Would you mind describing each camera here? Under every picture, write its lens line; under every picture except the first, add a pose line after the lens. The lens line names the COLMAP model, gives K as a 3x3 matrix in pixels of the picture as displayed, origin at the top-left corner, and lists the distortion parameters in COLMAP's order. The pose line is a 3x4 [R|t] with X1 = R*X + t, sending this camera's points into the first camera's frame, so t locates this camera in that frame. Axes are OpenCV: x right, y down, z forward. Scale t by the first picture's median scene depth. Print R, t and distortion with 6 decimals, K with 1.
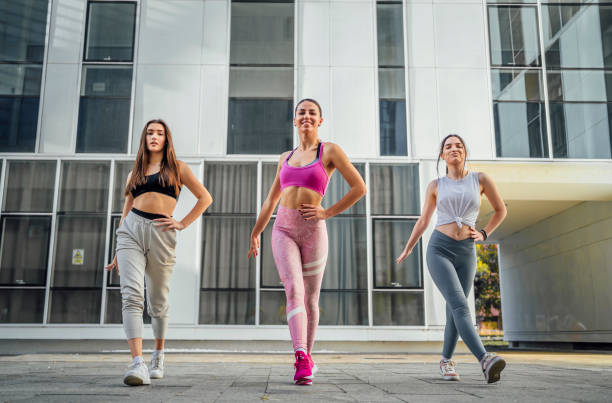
lens RADIAL K [[652.0, 0, 299.3], [0, 652.0, 195.9], [0, 0, 1]] dist [-0.005117, 0.000000]
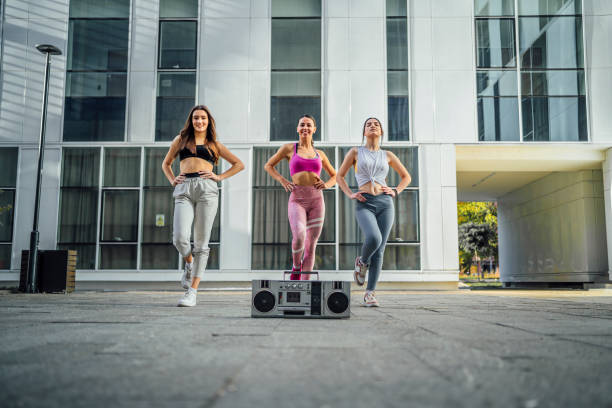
lens RADIAL K [[620.3, 0, 313.0], [0, 620.3, 200.0], [0, 0, 1]] dist [-0.004929, 0.000000]
pose [[0.999653, -0.005371, -0.025798, 0.006225], [0.007630, 0.996070, 0.088244, -0.054230], [0.025223, -0.088411, 0.995765, -0.240015]]
